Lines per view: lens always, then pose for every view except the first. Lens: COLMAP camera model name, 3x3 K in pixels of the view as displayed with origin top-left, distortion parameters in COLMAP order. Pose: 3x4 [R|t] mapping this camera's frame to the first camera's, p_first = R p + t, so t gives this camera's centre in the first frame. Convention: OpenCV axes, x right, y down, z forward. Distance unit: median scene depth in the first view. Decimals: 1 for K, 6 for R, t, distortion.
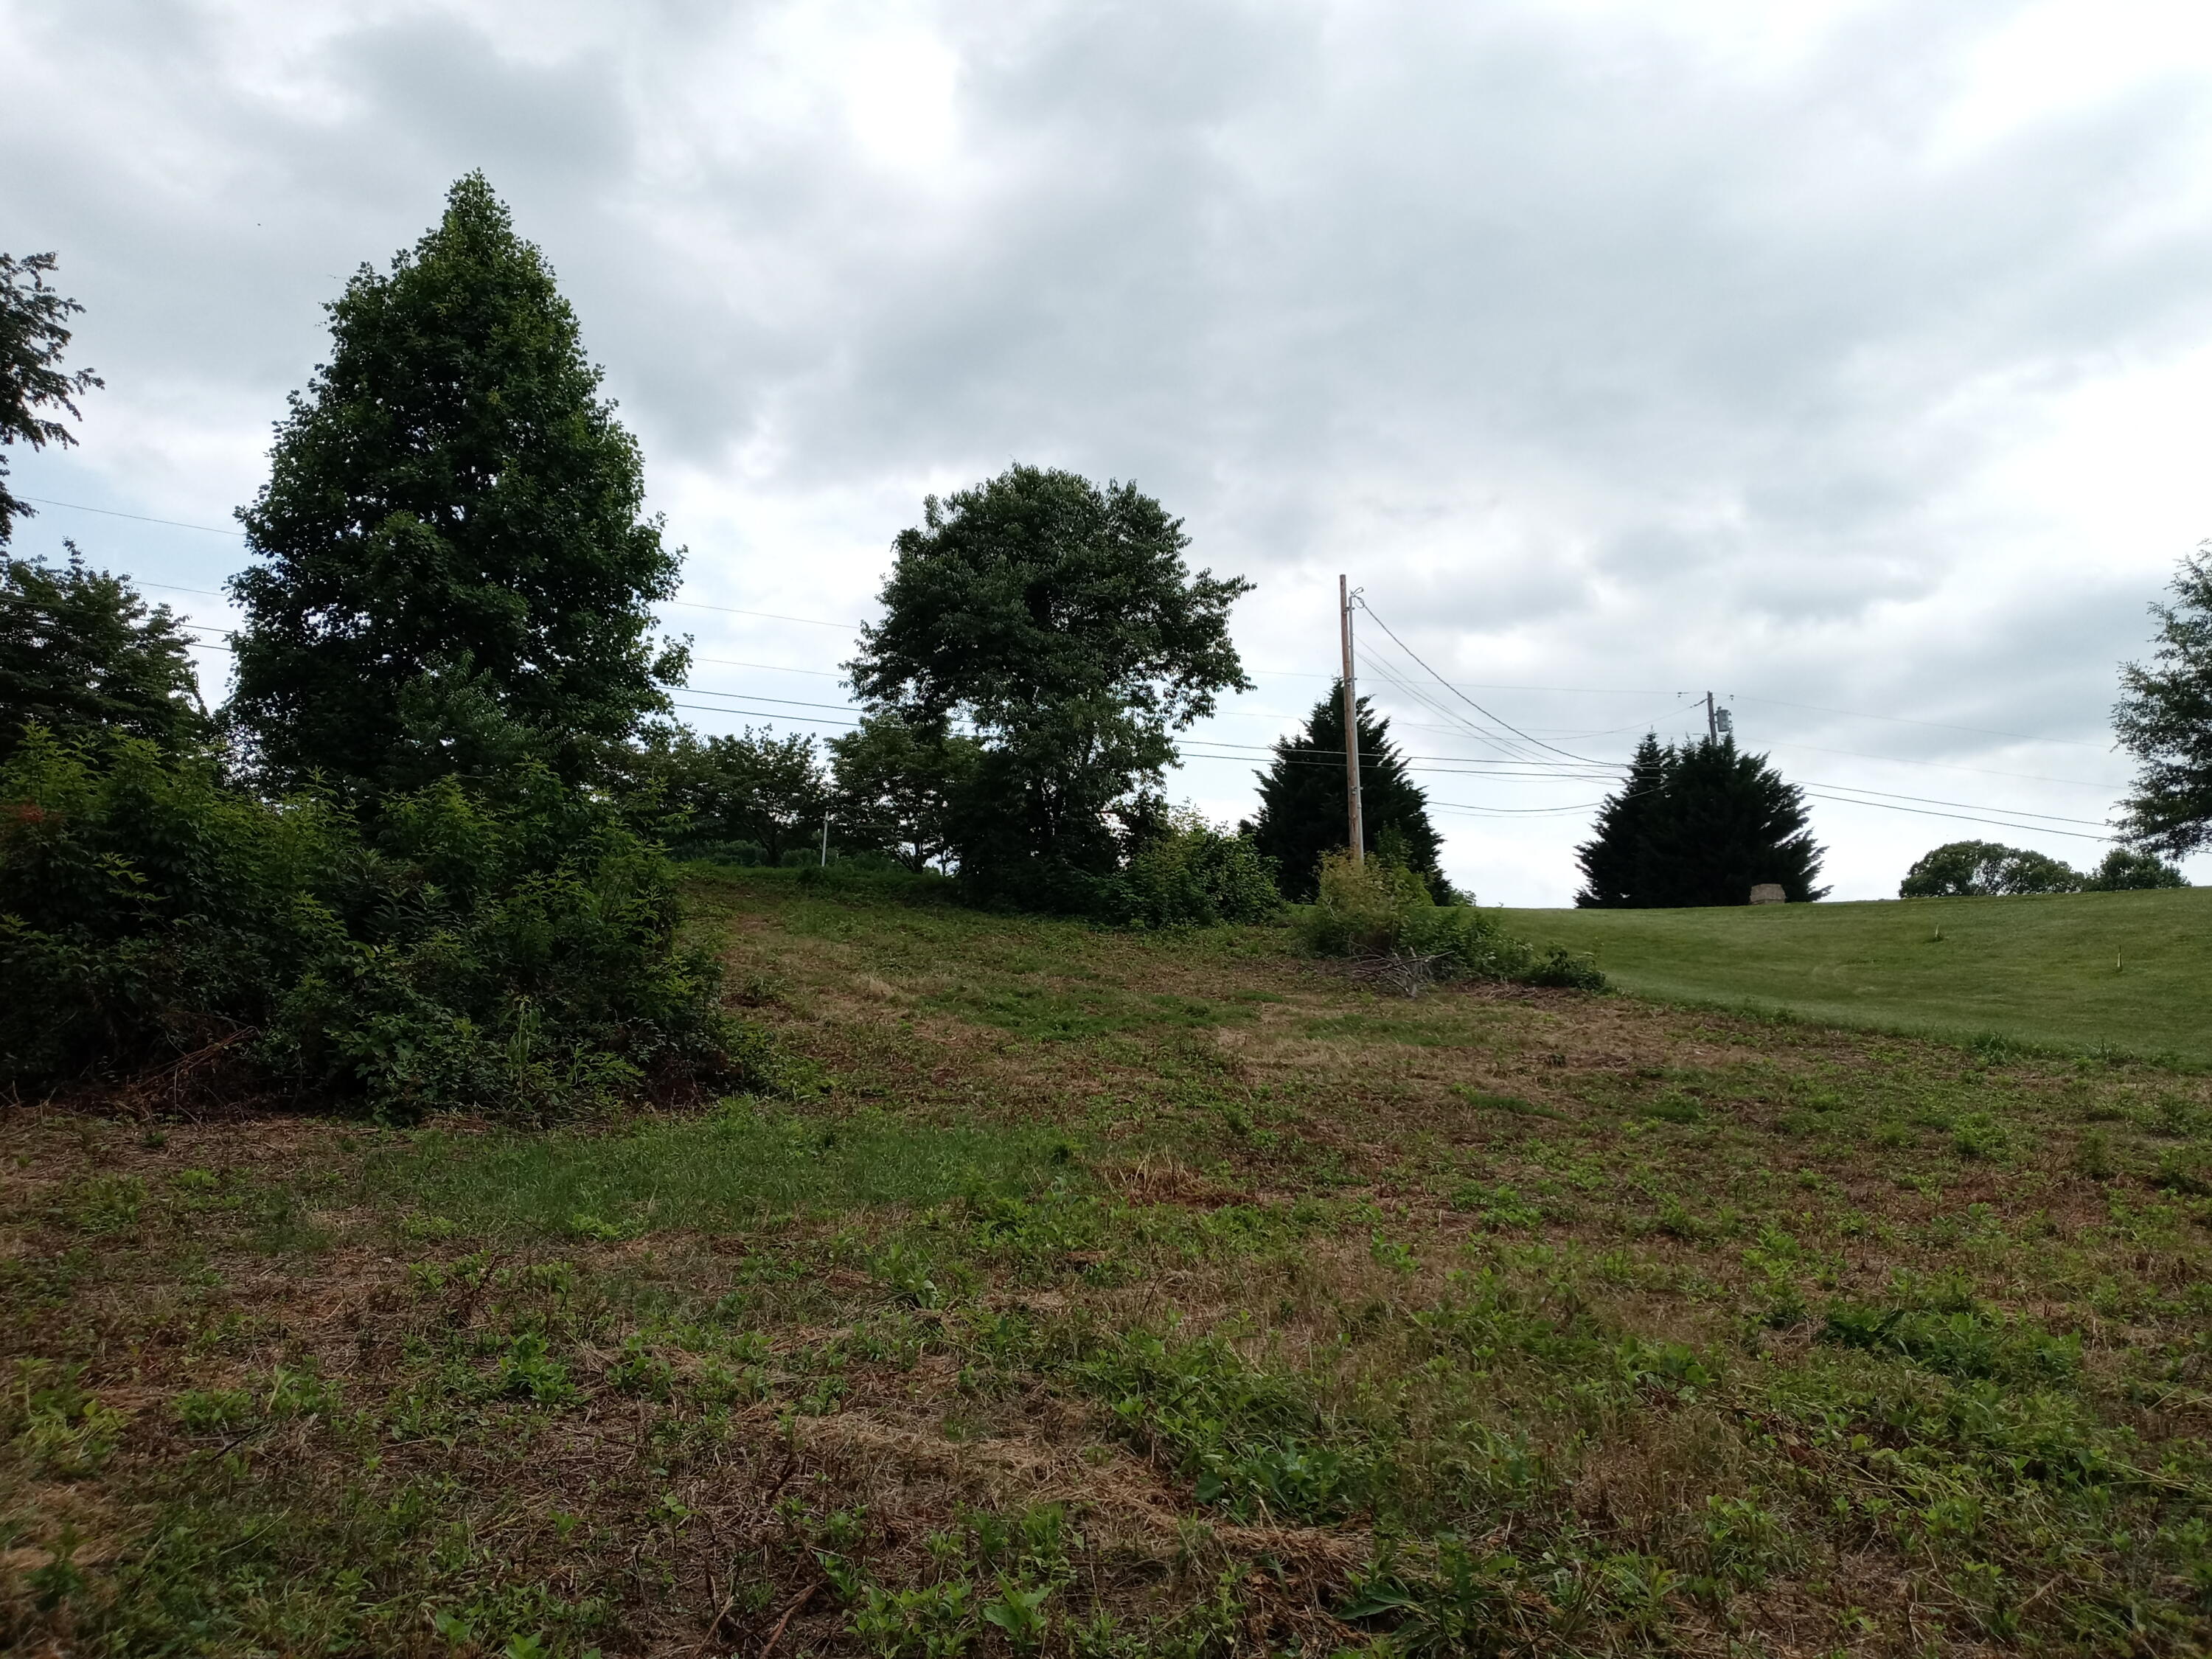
lens RADIAL K [[1734.4, 0, 1100.0], [0, 1734.4, 859.8], [0, 0, 1]] dist [0.038359, -0.077103]
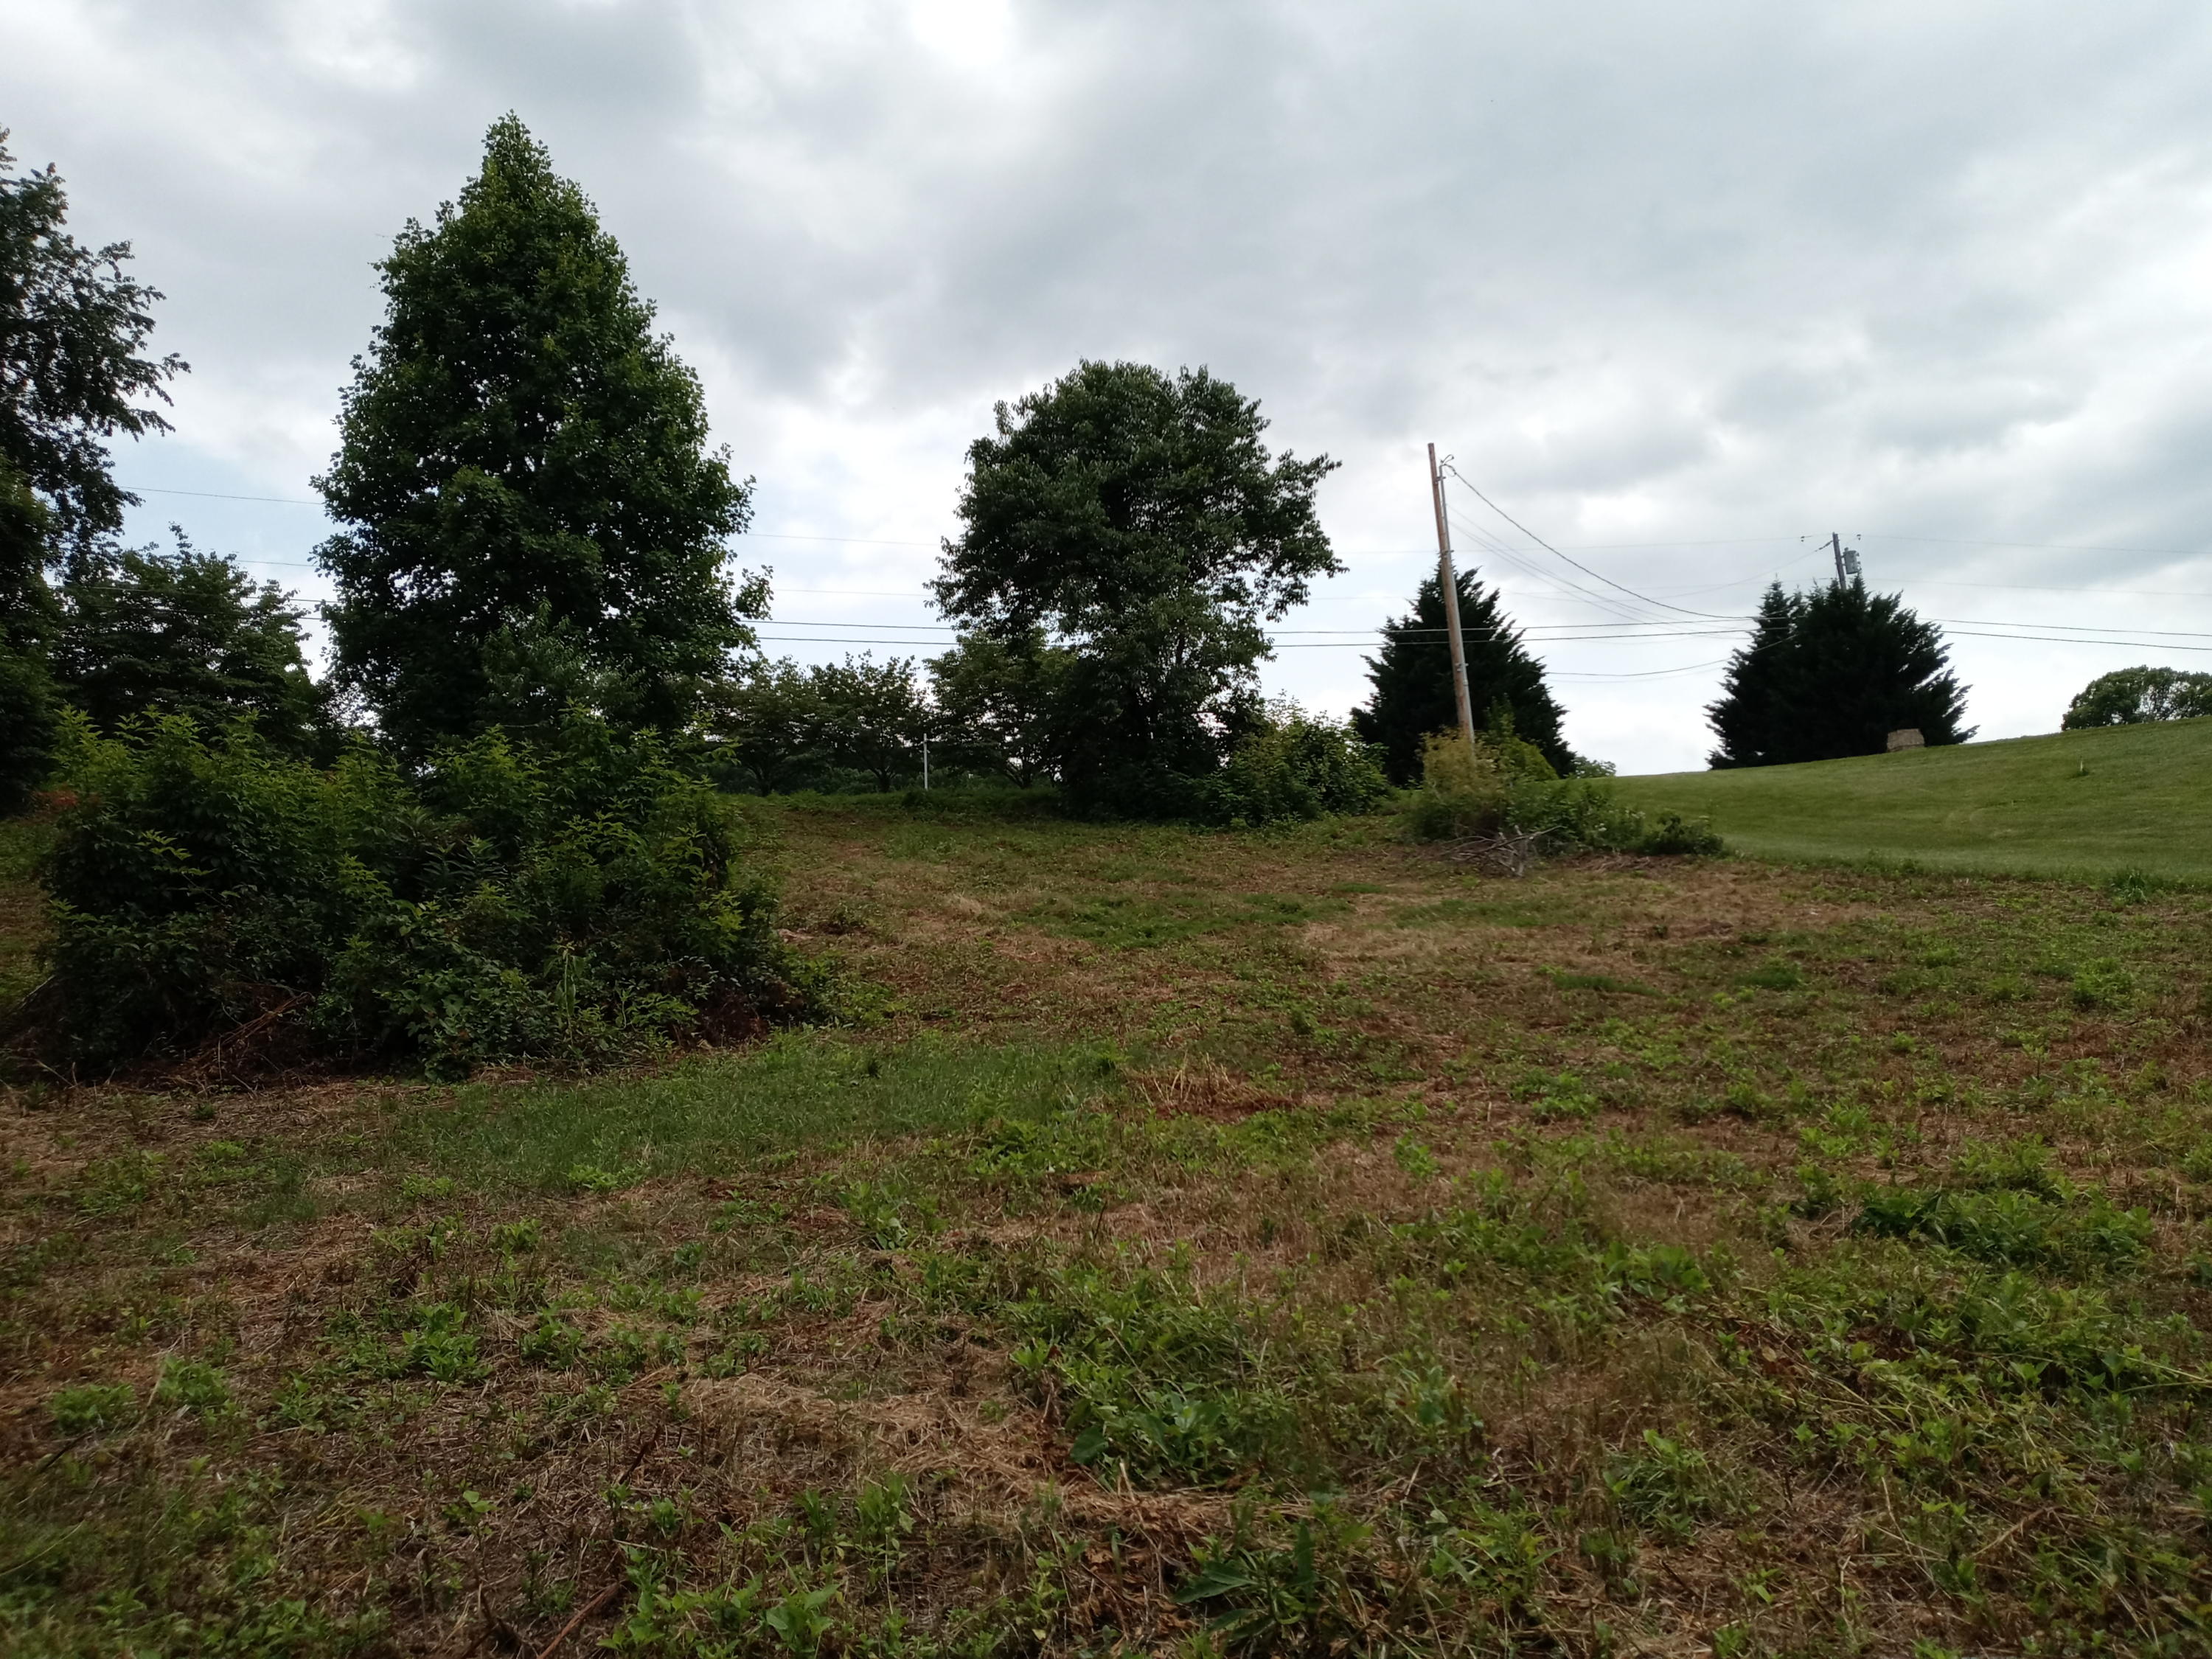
lens RADIAL K [[1734.4, 0, 1104.6], [0, 1734.4, 854.7], [0, 0, 1]] dist [0.038359, -0.077103]
pose [[0.994263, -0.073705, -0.077520, 0.021571], [0.077656, 0.995763, 0.049246, 0.001204], [0.073561, -0.054983, 0.995774, 0.014984]]
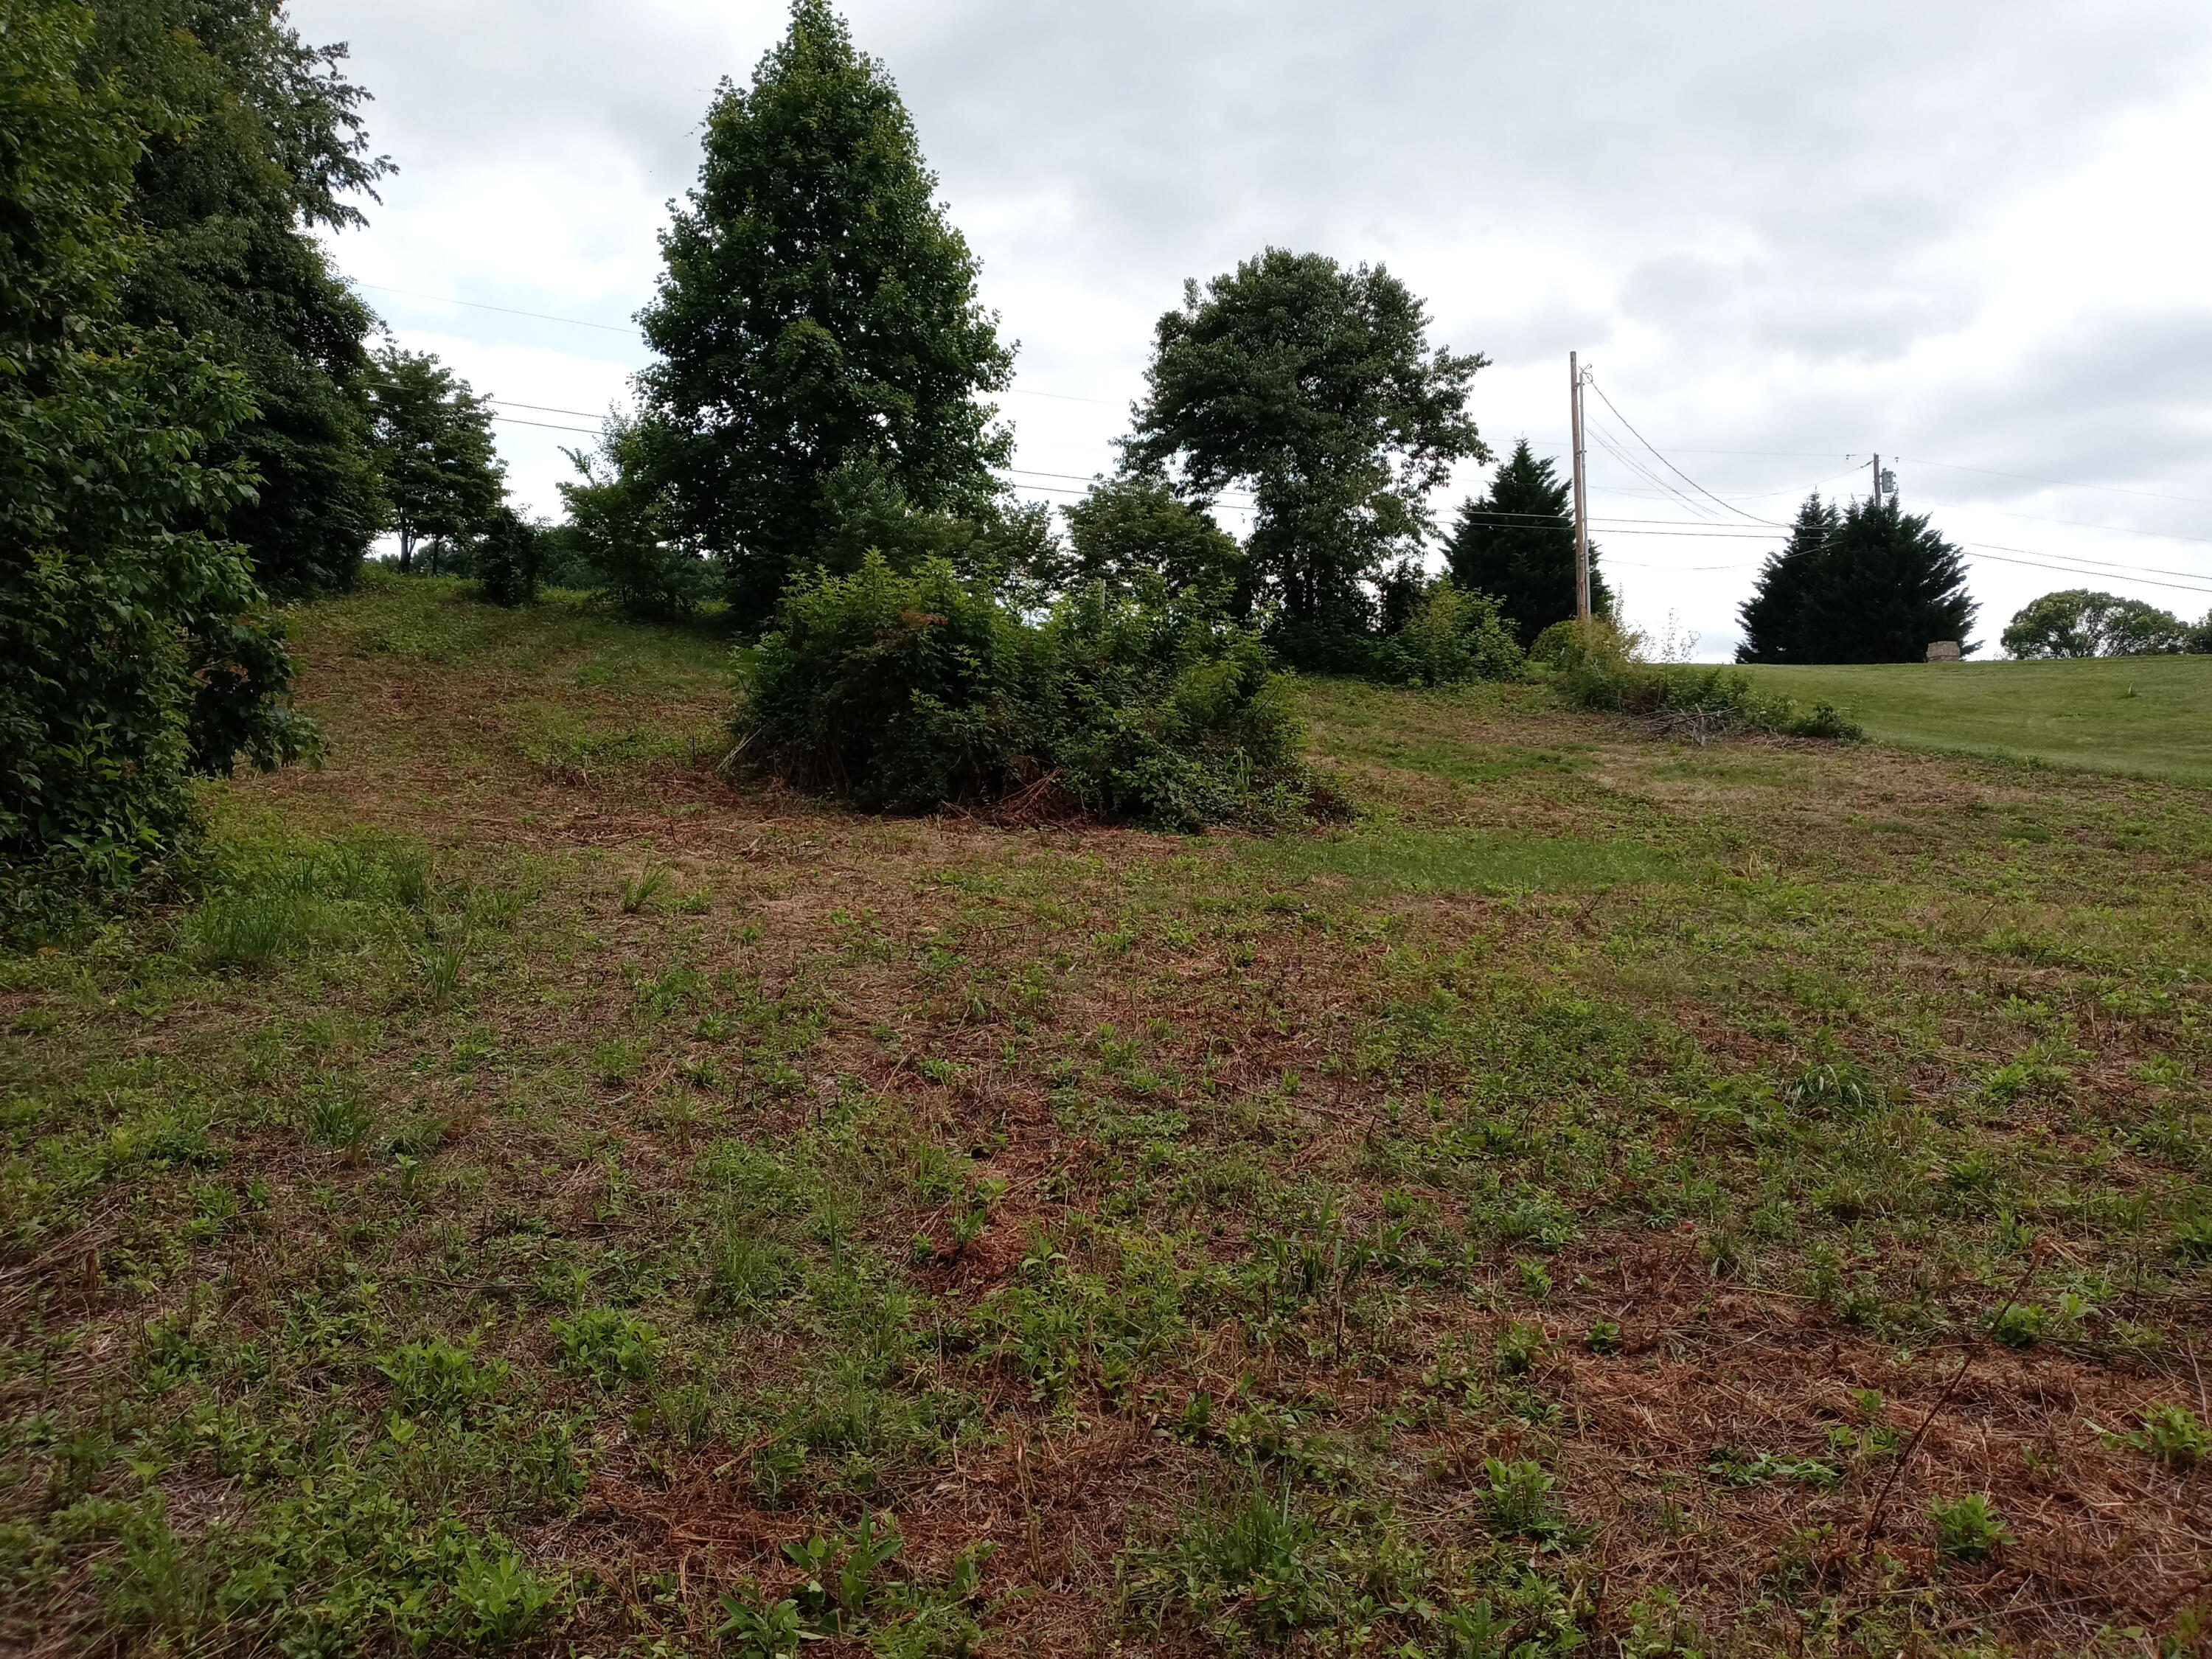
lens RADIAL K [[1734.4, 0, 1105.4], [0, 1734.4, 838.4], [0, 0, 1]] dist [0.038359, -0.077103]
pose [[0.999610, 0.003550, -0.027685, -0.145200], [0.000164, 0.991112, 0.133028, -0.012005], [0.027911, -0.132980, 0.990726, -0.138821]]
